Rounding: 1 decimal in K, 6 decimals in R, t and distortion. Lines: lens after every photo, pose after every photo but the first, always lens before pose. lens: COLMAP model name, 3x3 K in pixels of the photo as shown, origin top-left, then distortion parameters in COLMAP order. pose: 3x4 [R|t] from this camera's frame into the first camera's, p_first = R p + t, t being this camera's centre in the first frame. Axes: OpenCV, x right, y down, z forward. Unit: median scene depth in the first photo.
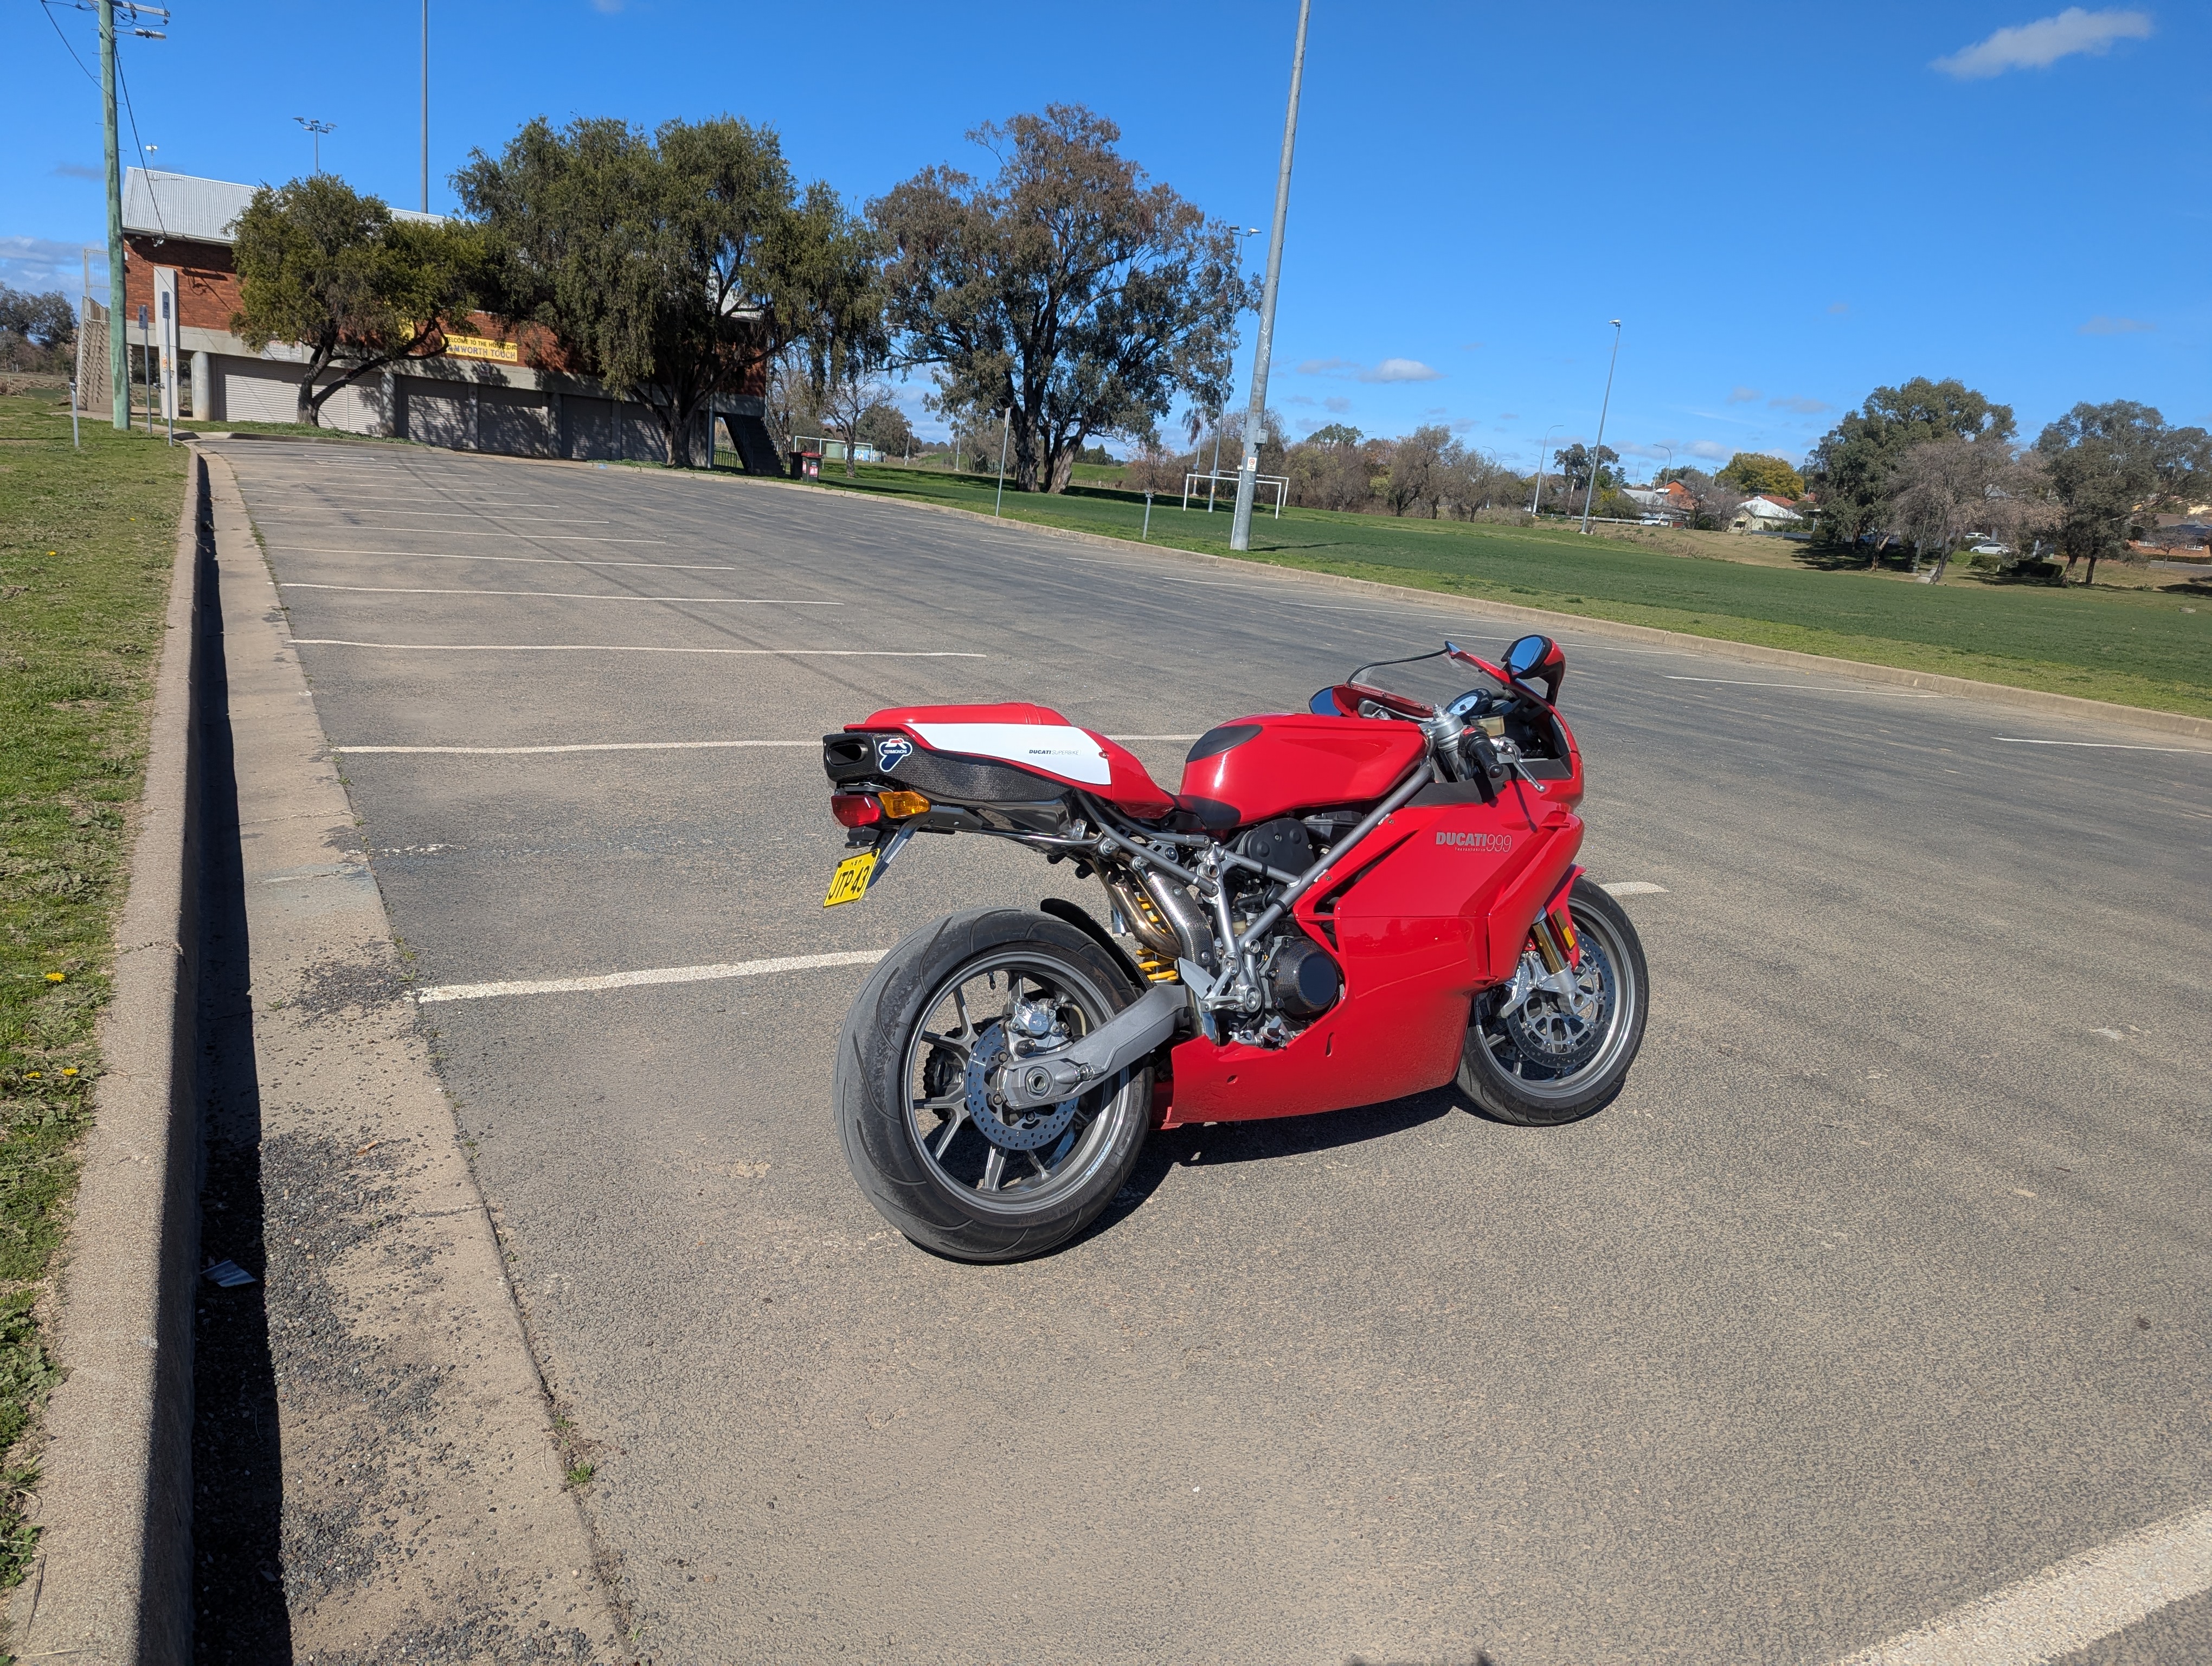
lens RADIAL K [[1543.7, 0, 1106.0], [0, 1543.7, 833.0], [0, 0, 1]] dist [0.080547, -0.085083]
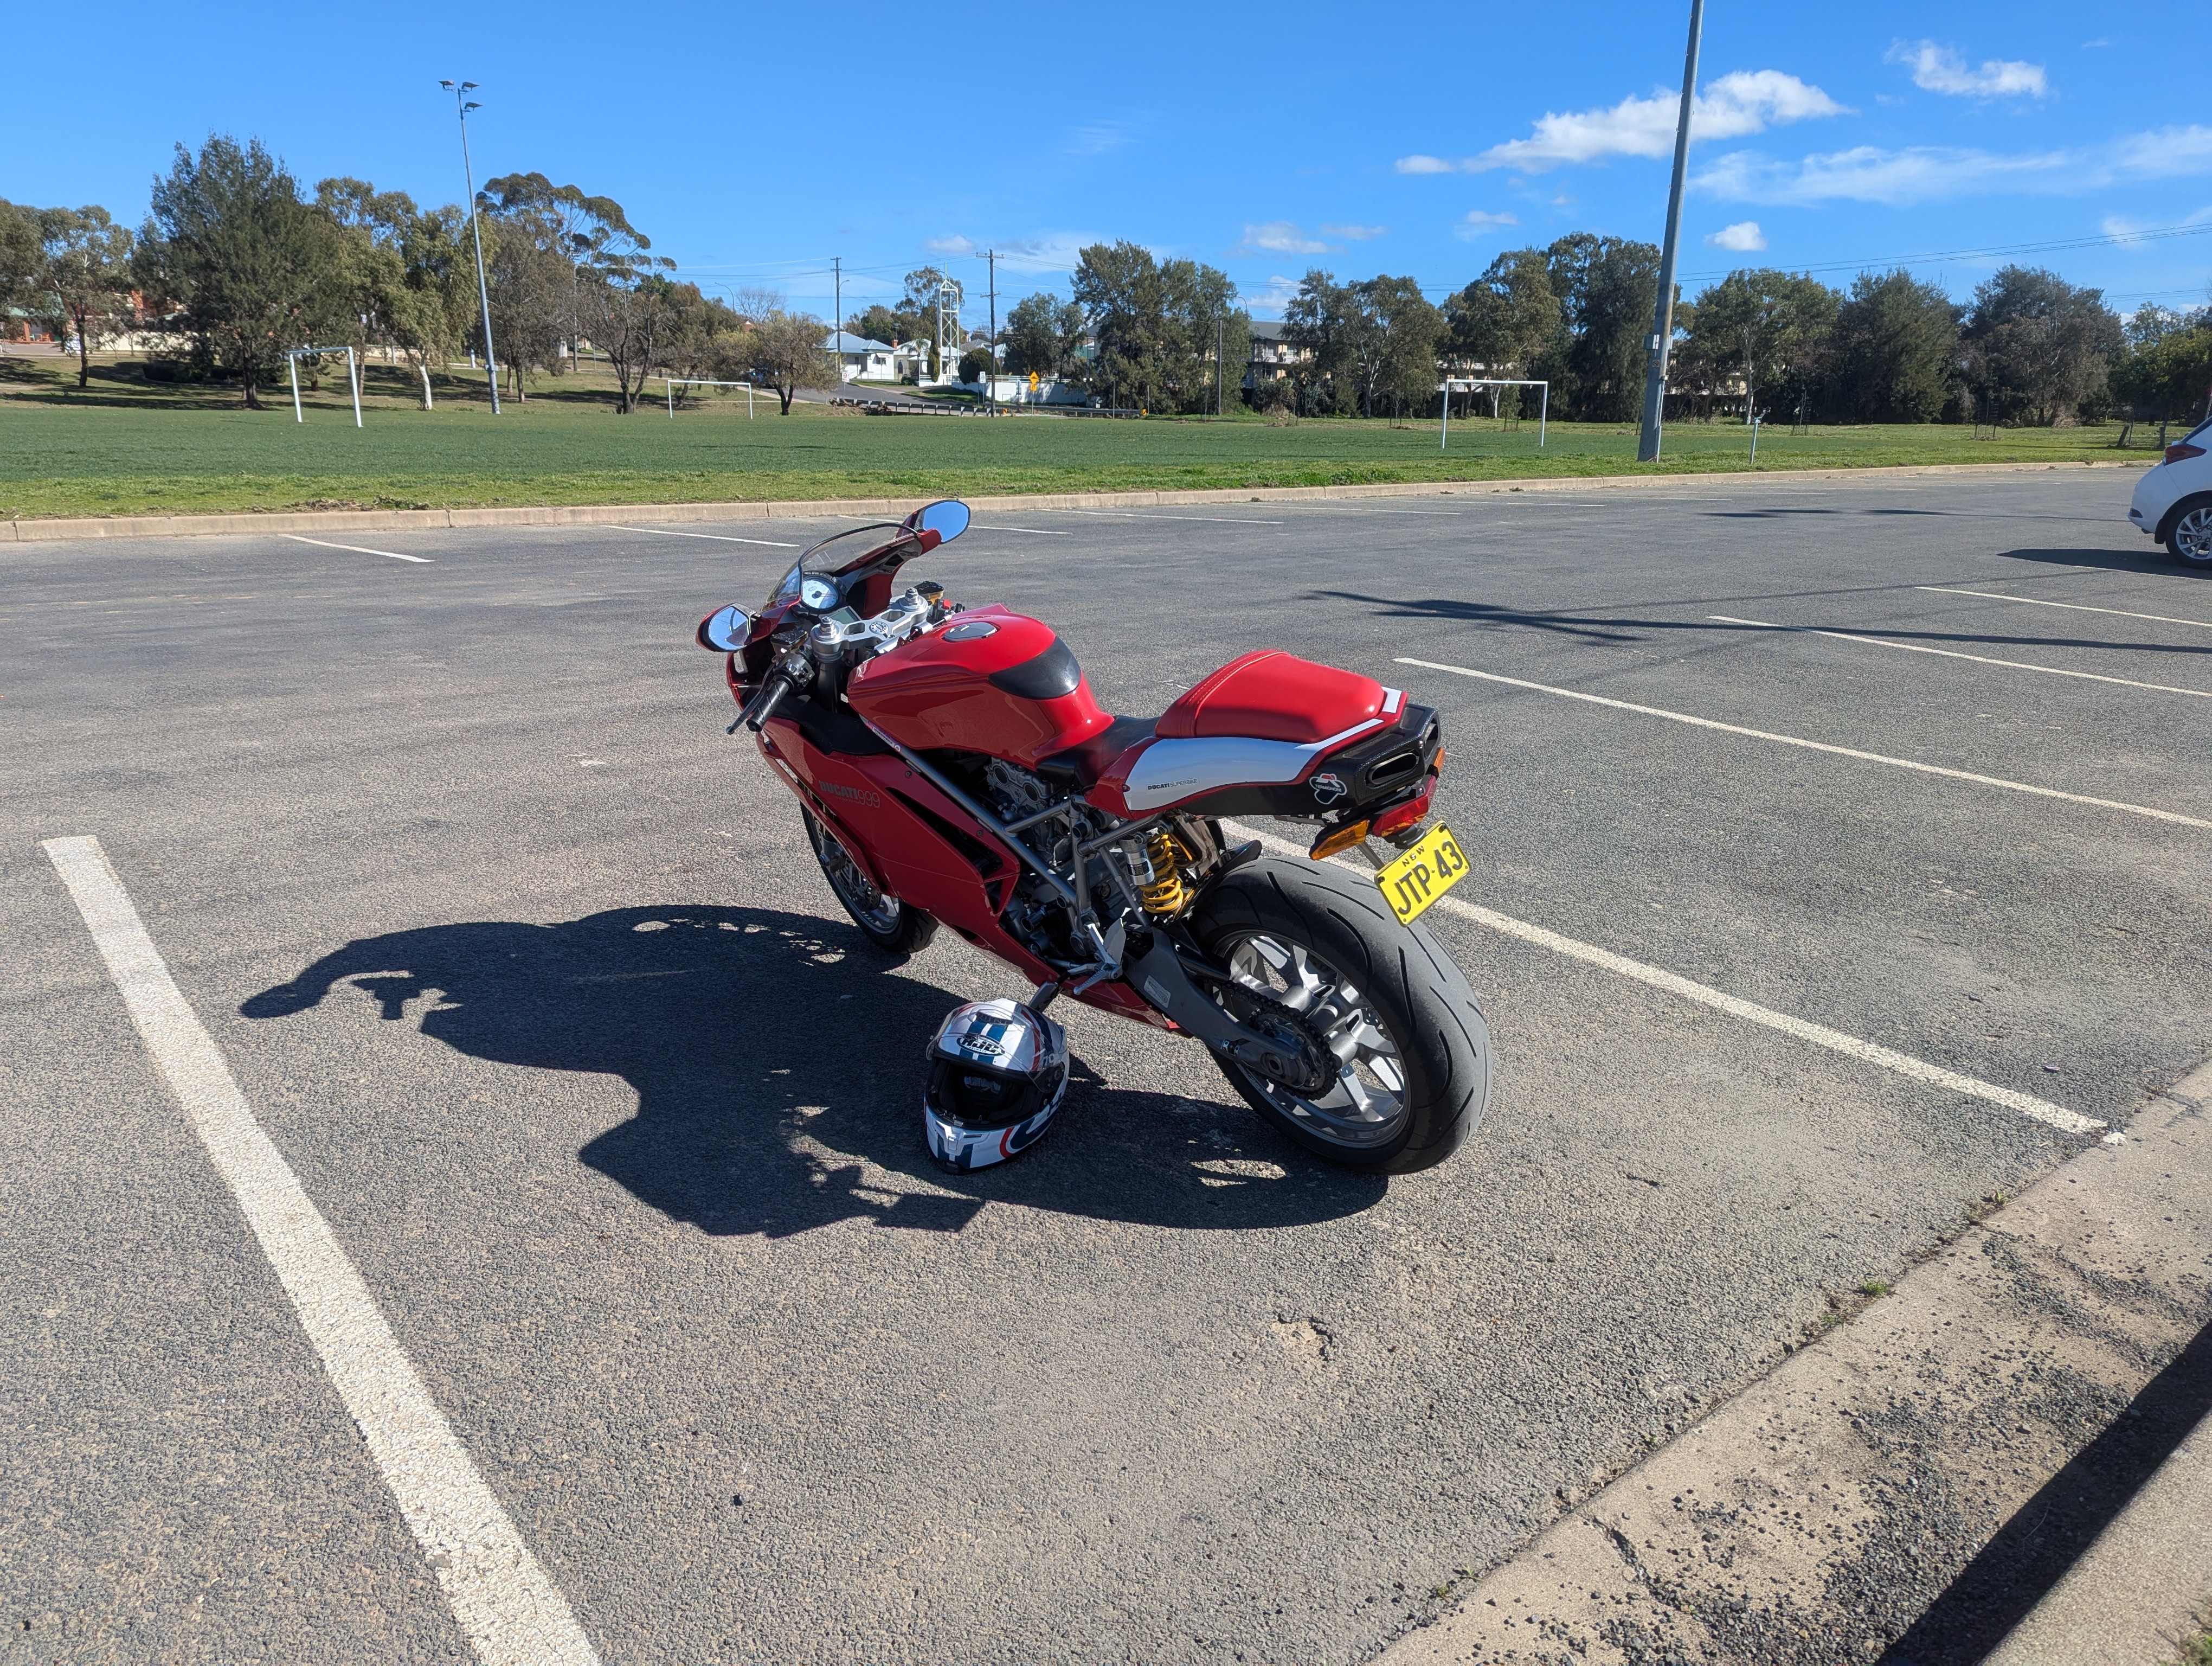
lens RADIAL K [[1615.5, 0, 1106.0], [0, 1615.5, 833.0], [0, 0, 1]] dist [-0.000686, 0.000615]
pose [[-0.193131, -0.348874, 0.917053, -0.728275], [0.186280, 0.904614, 0.383372, -0.278485], [-0.963328, 0.244870, -0.109721, 0.964030]]
